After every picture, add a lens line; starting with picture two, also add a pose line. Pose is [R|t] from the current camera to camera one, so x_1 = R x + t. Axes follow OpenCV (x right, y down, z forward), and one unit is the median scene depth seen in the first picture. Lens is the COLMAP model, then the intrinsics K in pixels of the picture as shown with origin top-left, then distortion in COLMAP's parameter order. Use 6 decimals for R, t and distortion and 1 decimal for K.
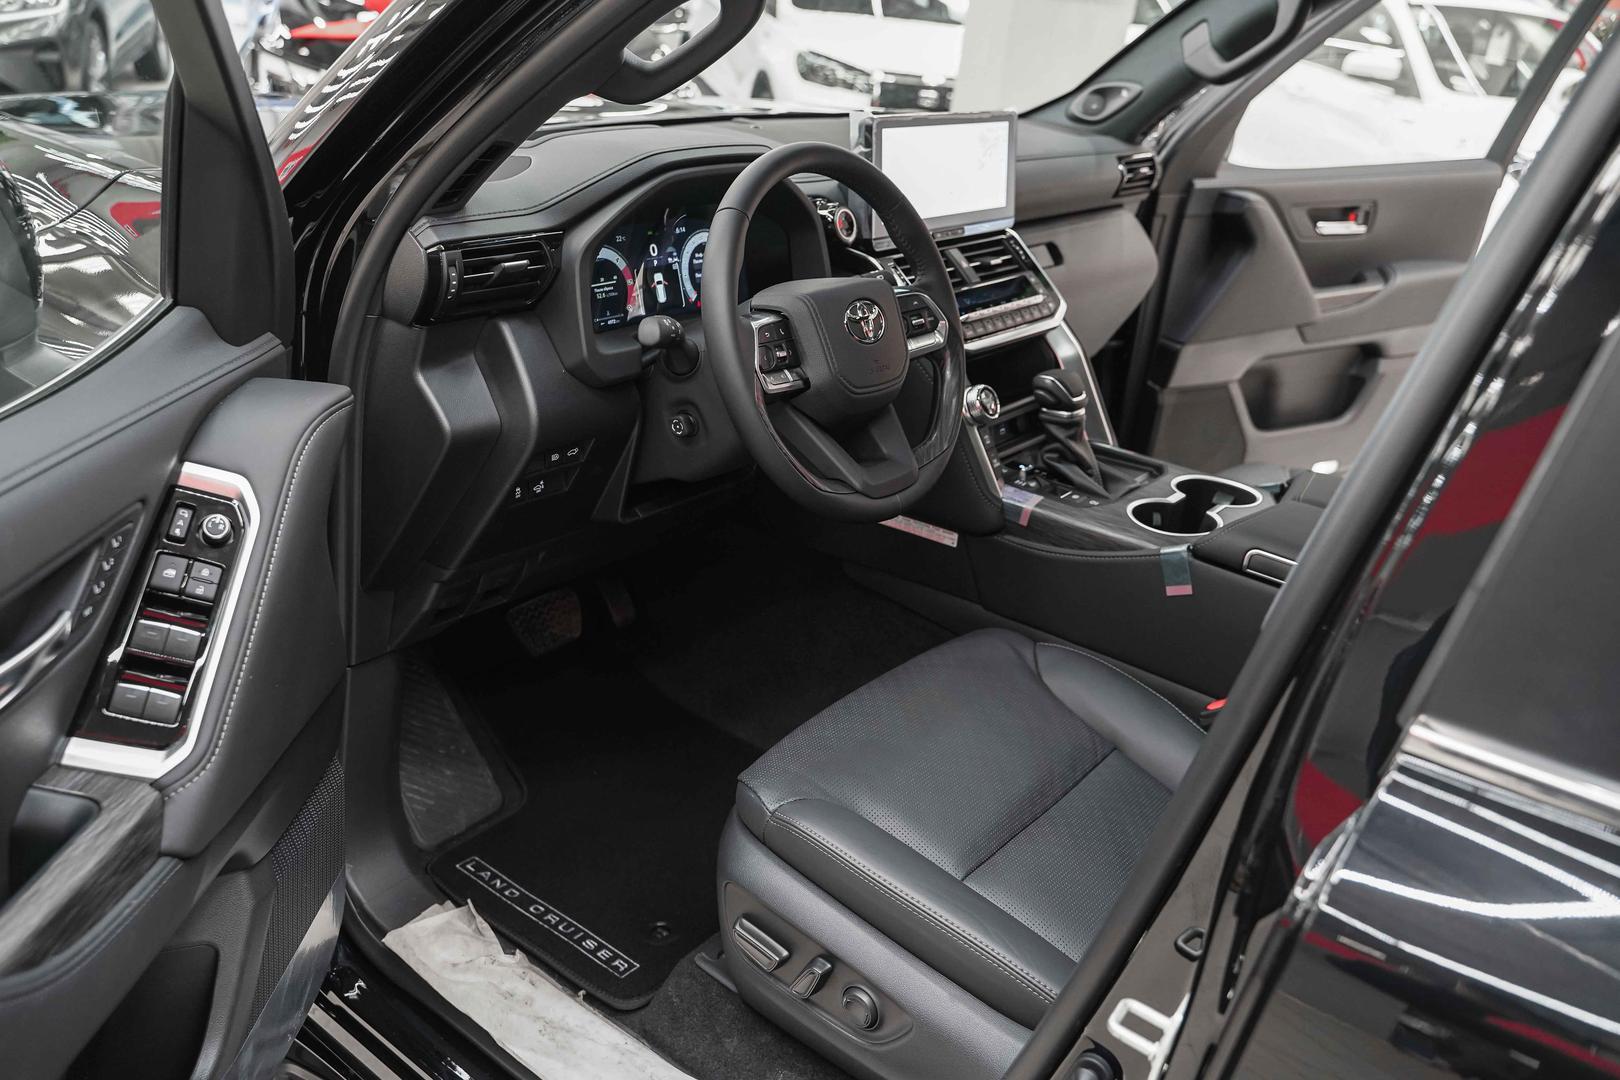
lens RADIAL K [[1303.5, 0, 810.0], [0, 1303.5, 540.0], [0, 0, 1]] dist [0.075907, 0.002056]
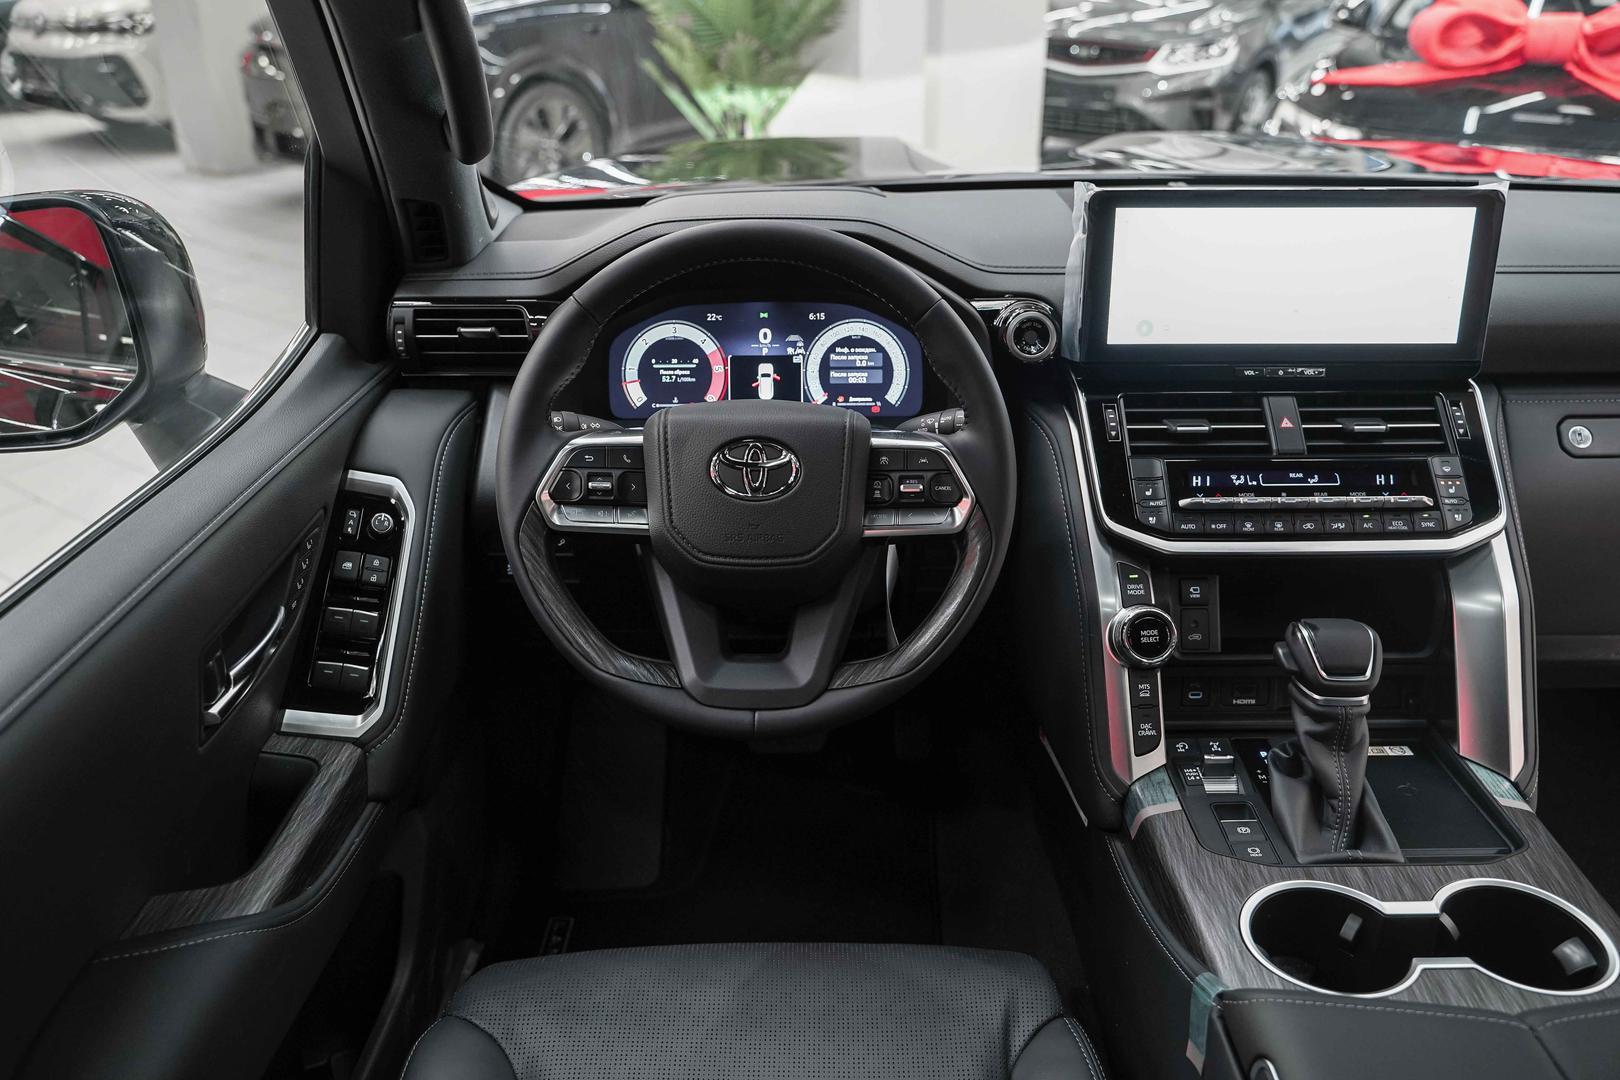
lens RADIAL K [[1317.6, 0, 810.0], [0, 1317.6, 540.0], [0, 0, 1]] dist [-0.006702, 0.007236]
pose [[0.625940, 0.239472, -0.742194, 0.541417], [-0.259484, 0.961416, 0.091365, -0.180798], [0.735437, 0.135398, 0.663928, 0.487769]]
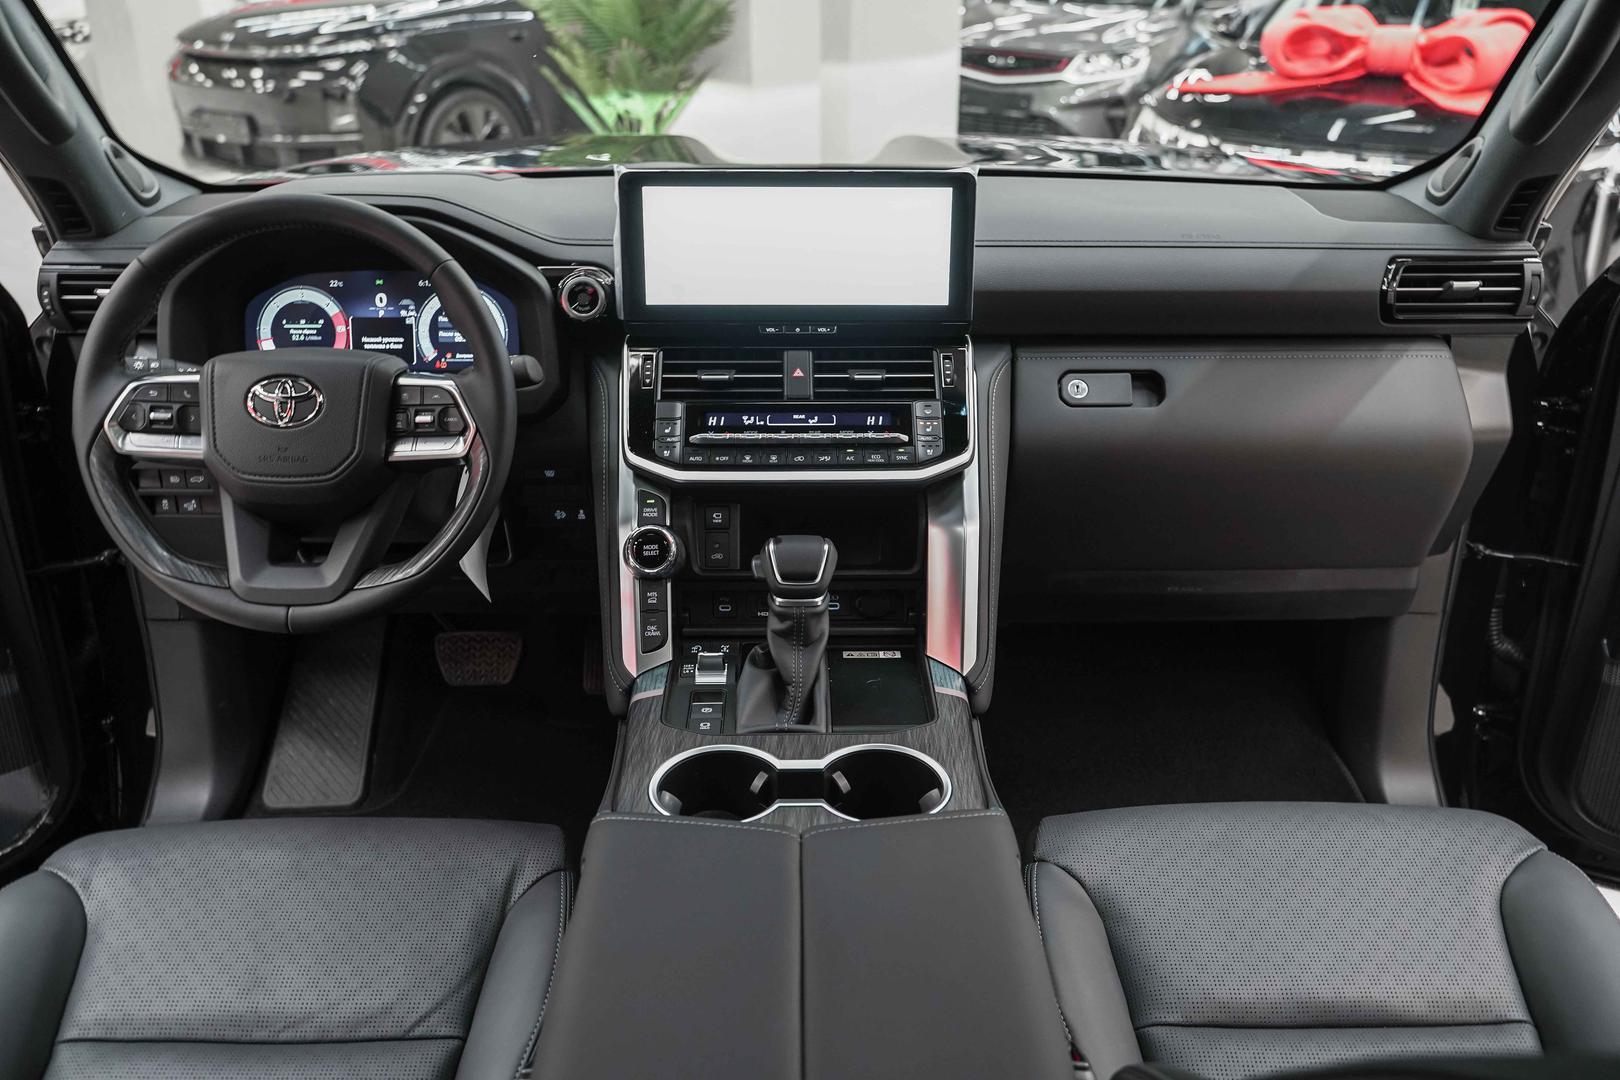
lens RADIAL K [[1317.6, 0, 810.0], [0, 1317.6, 540.0], [0, 0, 1]] dist [-0.006702, 0.007236]
pose [[0.629748, 0.236411, -0.739951, 0.815918], [-0.262763, 0.961242, 0.083484, -0.215244], [0.731008, 0.141858, 0.667461, 0.615854]]
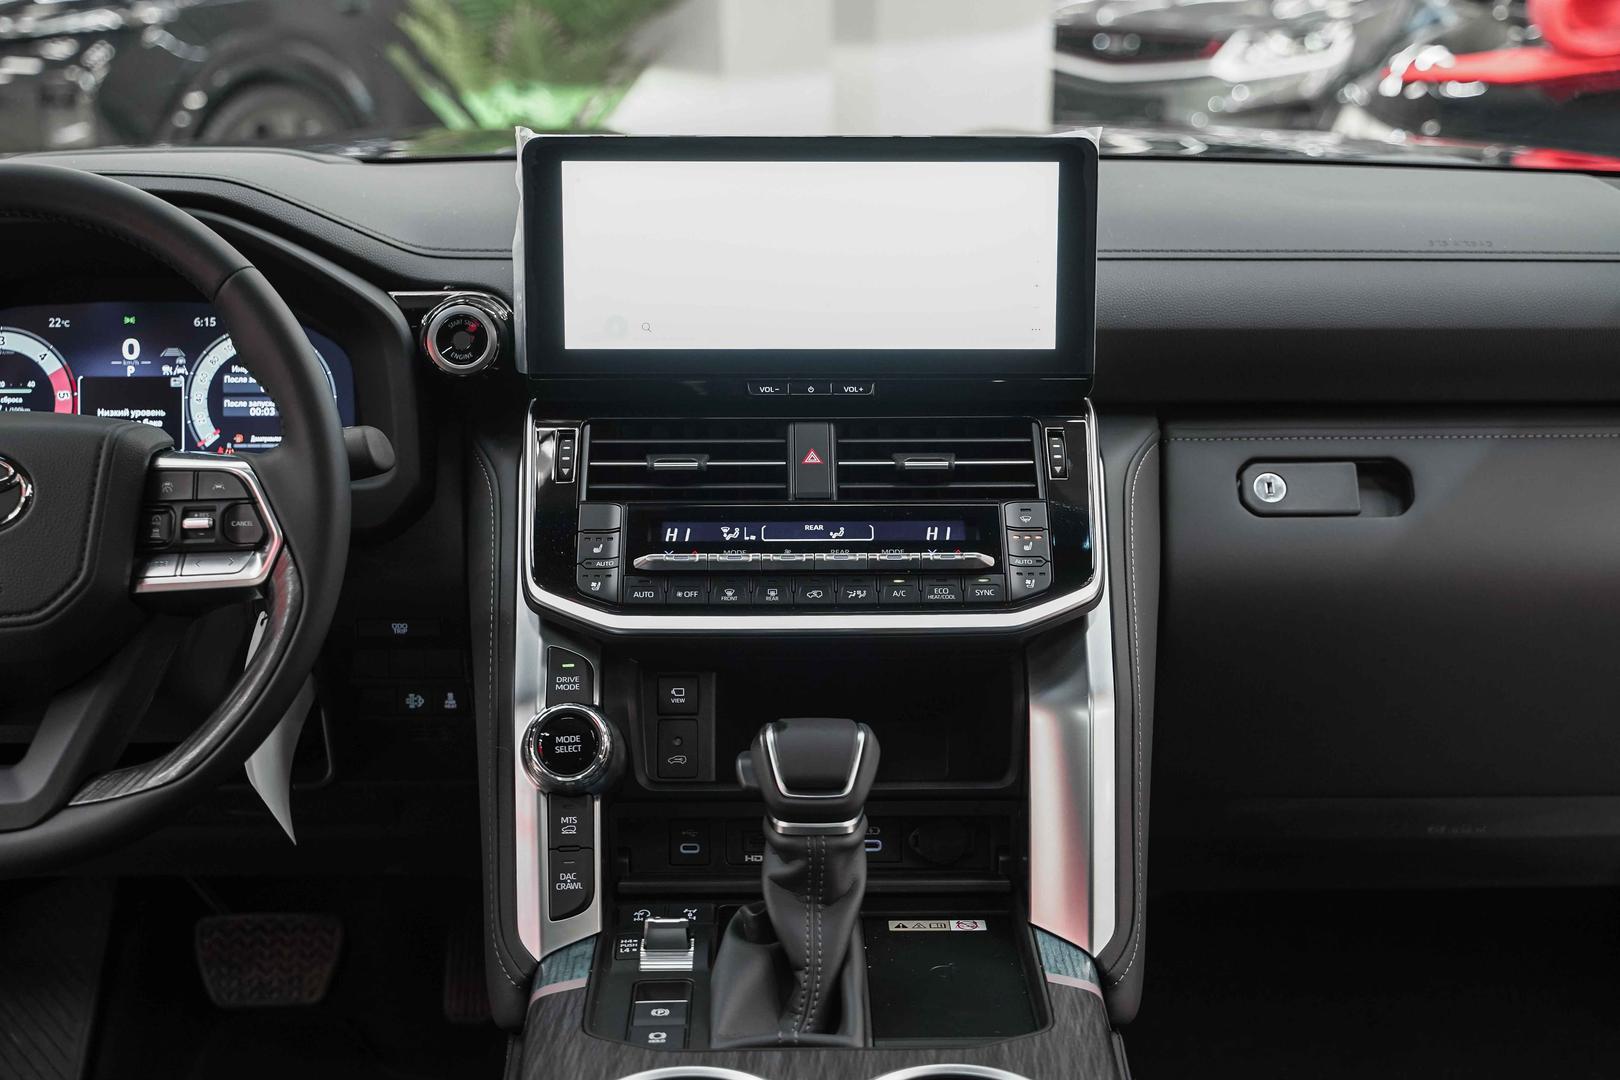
lens RADIAL K [[2158.2, 0, 806.9], [0, 2158.2, 532.9], [0, 0, 1]] dist [0.020449, -0.021529]
pose [[0.628822, 0.134323, -0.765859, 0.810596], [-0.260853, 0.964327, -0.045047, -0.177584], [0.732488, 0.228103, 0.641429, 0.622323]]
